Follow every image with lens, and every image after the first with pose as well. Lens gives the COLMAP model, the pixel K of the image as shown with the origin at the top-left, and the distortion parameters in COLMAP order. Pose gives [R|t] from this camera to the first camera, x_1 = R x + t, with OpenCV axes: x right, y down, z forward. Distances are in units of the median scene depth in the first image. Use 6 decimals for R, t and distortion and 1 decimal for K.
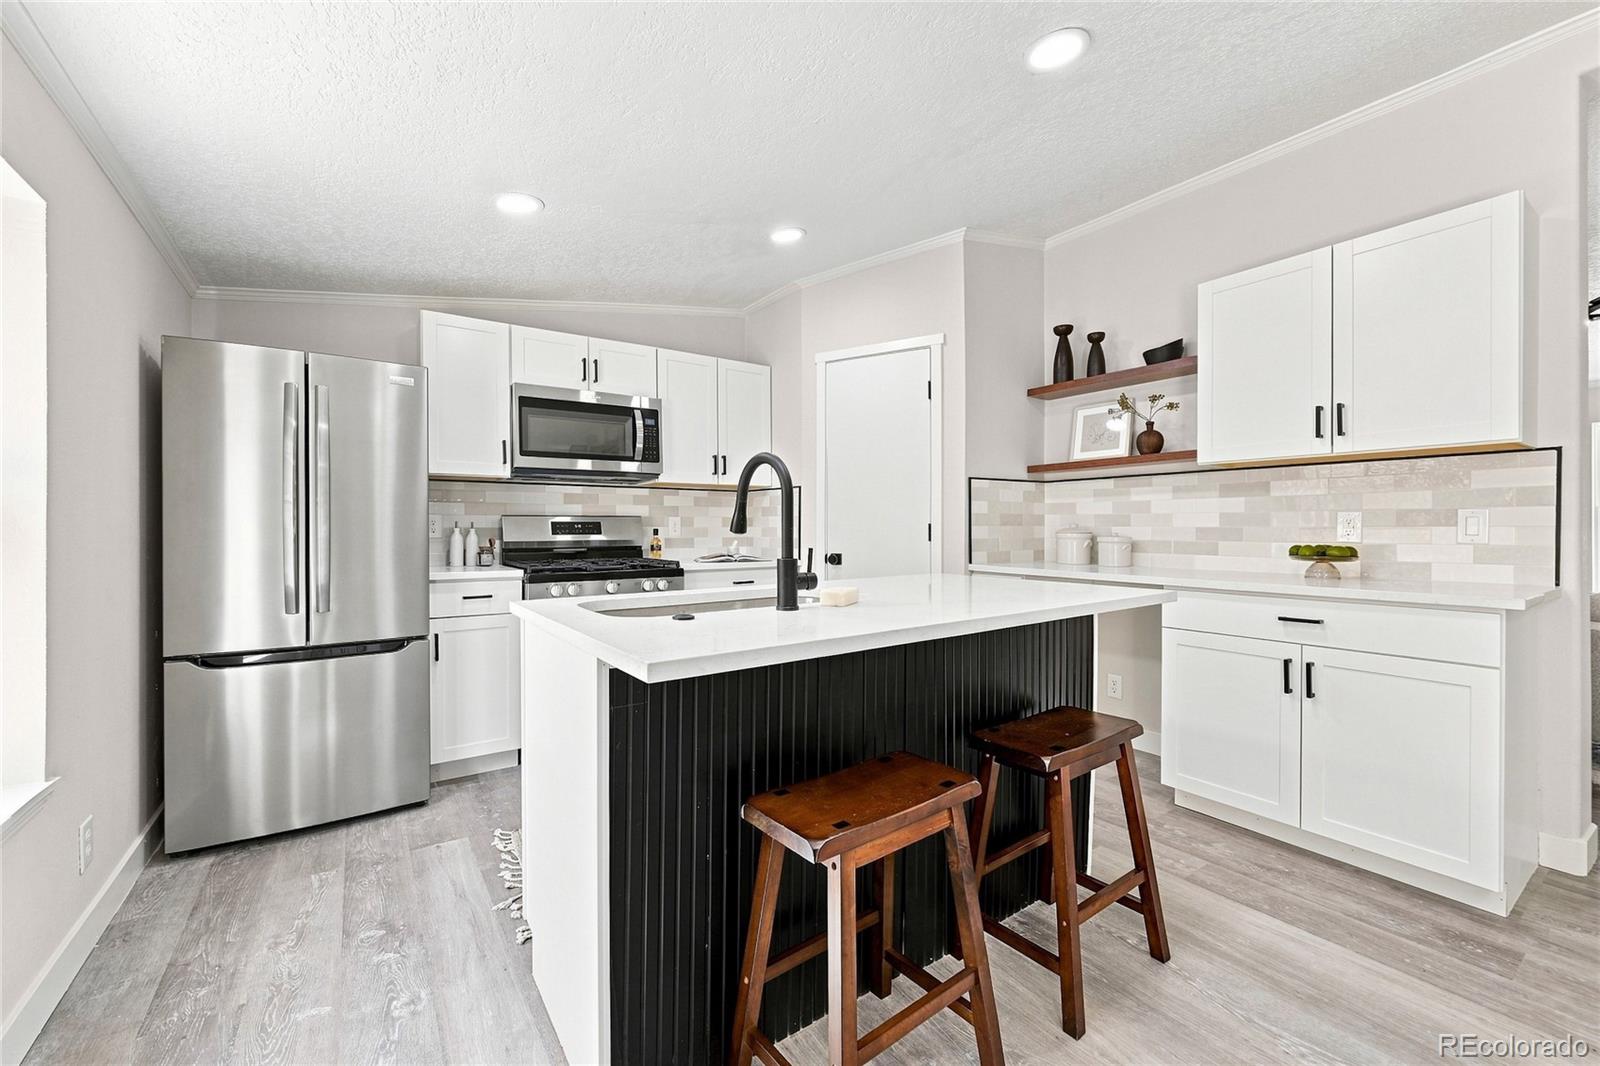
lens RADIAL K [[644.2, 0, 787.9], [0, 644.2, 535.3], [0, 0, 1]] dist [-0.003763, -0.000250]
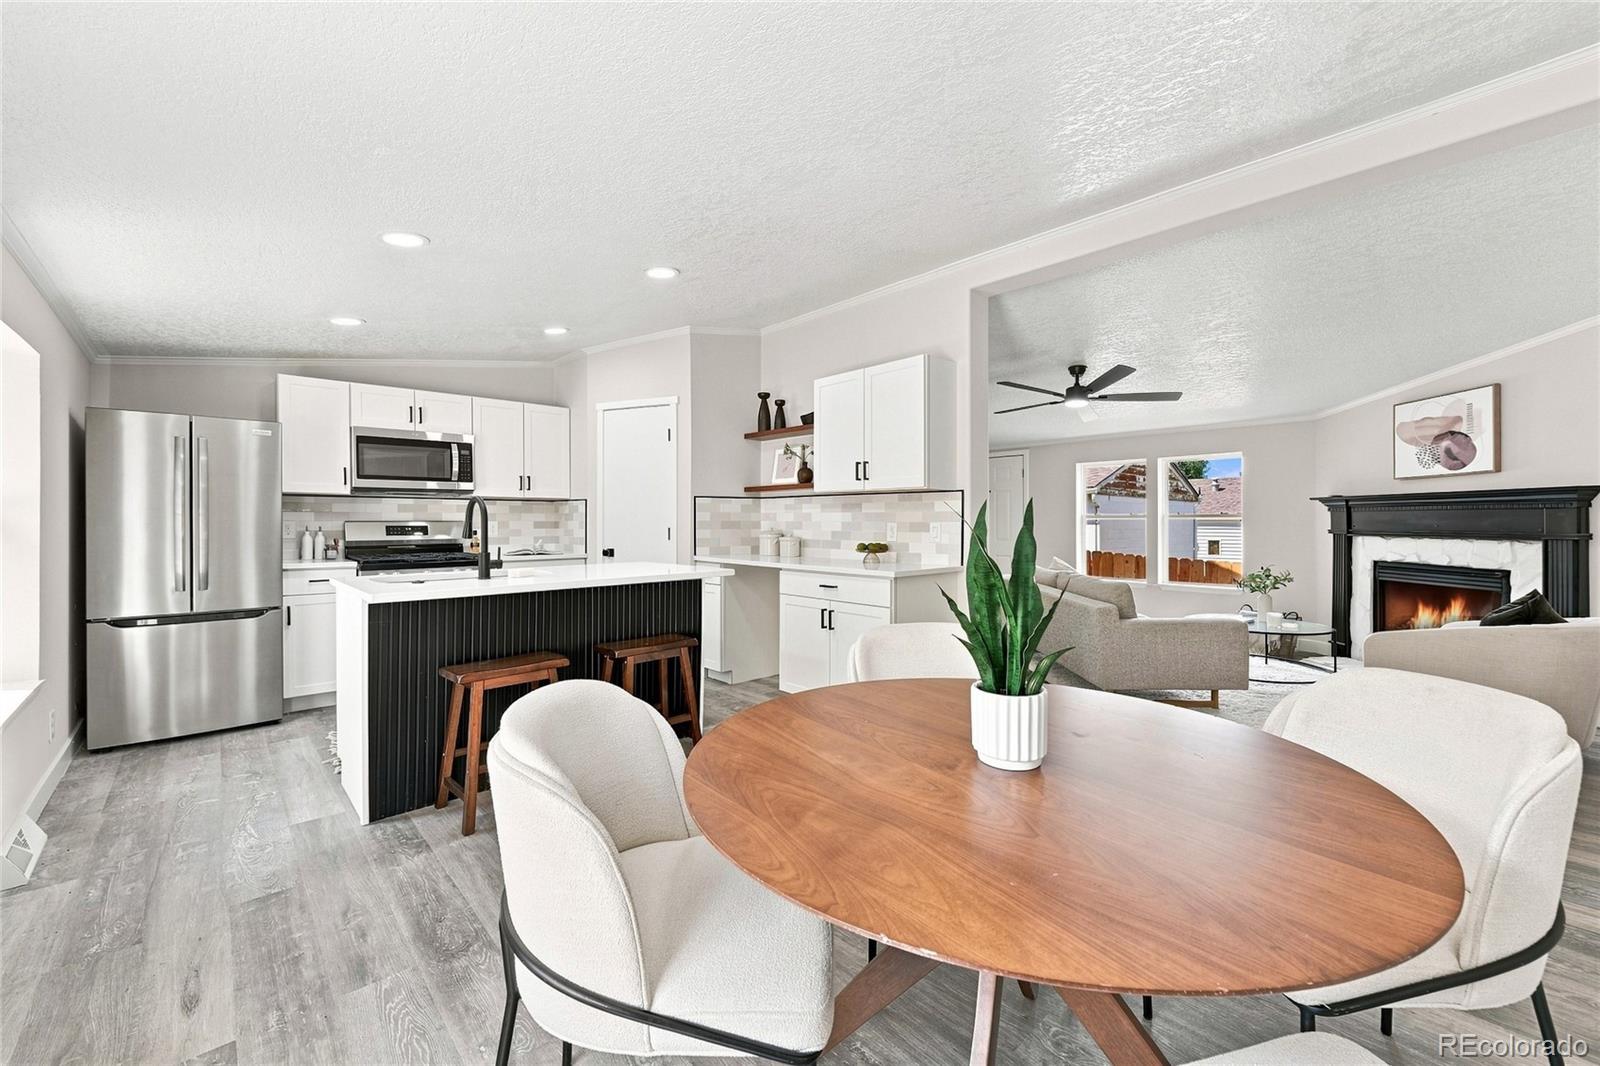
lens RADIAL K [[644.2, 0, 793.4], [0, 644.2, 527.6], [0, 0, 1]] dist [-0.003763, -0.000250]
pose [[0.988610, 0.000295, 0.150503, 0.310162], [-0.000027, 0.999998, -0.001788, -0.017636], [-0.150503, 0.001764, 0.988608, -0.517359]]
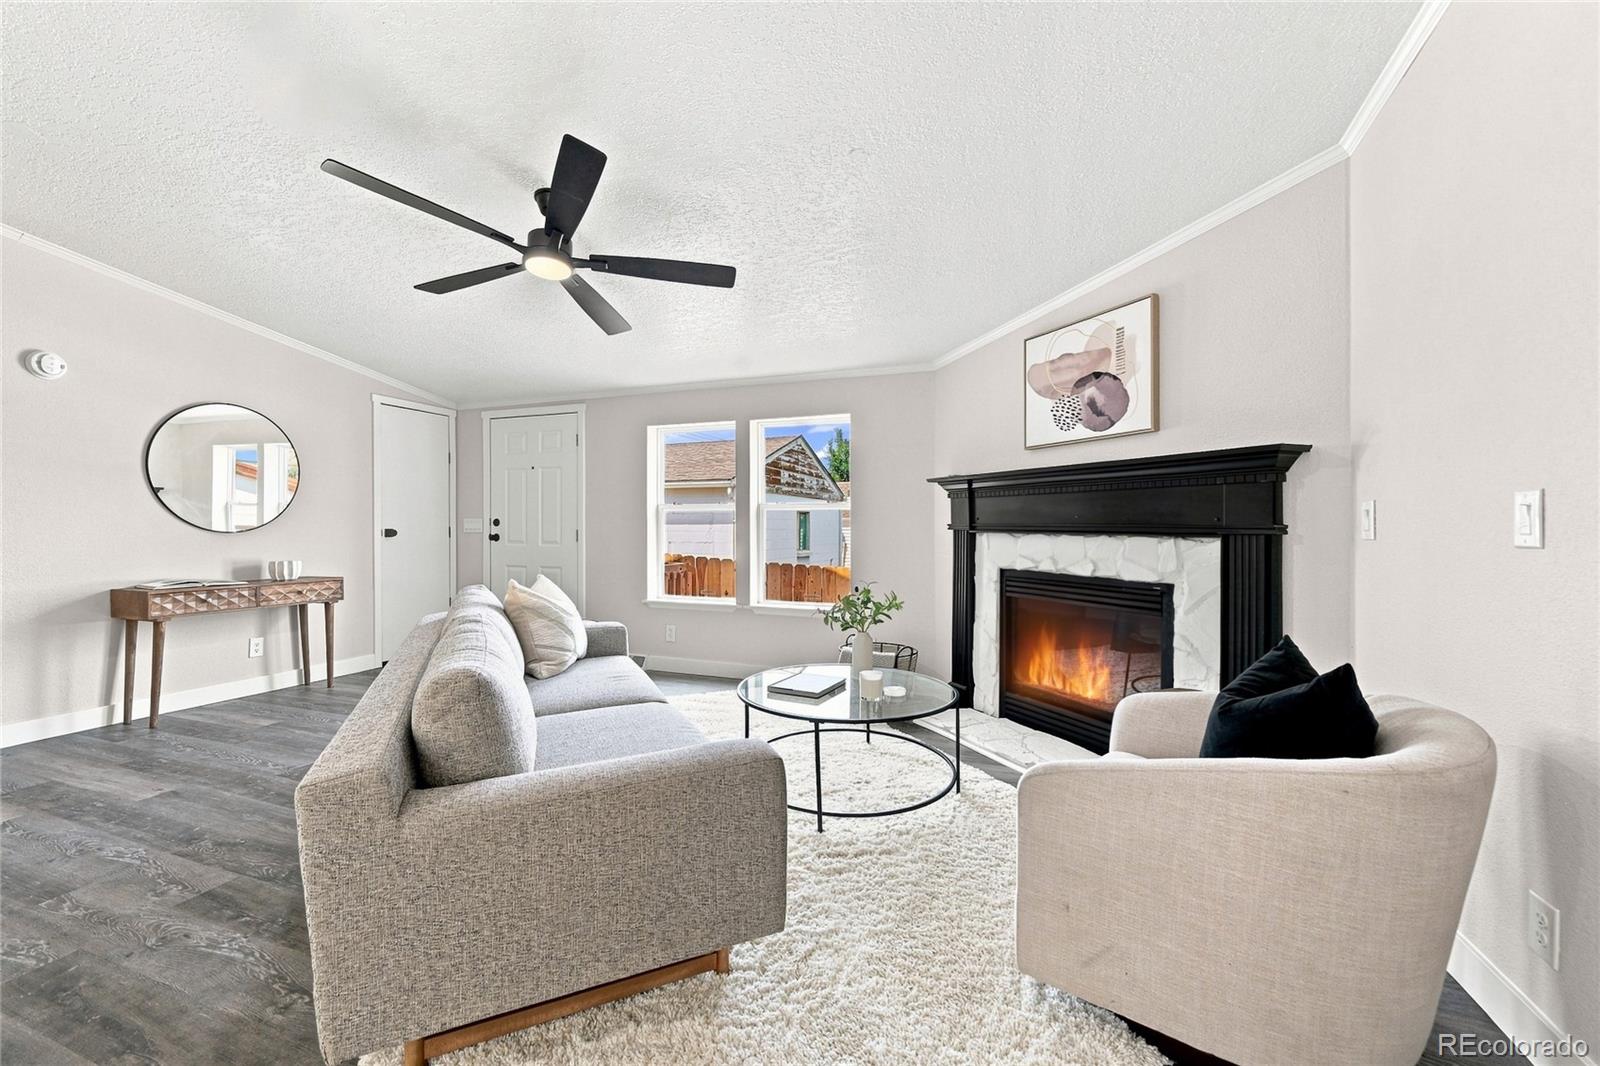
lens RADIAL K [[644.2, 0, 803.4], [0, 644.2, 532.7], [0, 0, 1]] dist [-0.003763, -0.000250]
pose [[0.809417, -0.003165, 0.587225, 1.115083], [0.002038, 0.999995, 0.002580, -0.001735], [-0.587230, -0.000892, 0.809419, 0.202021]]
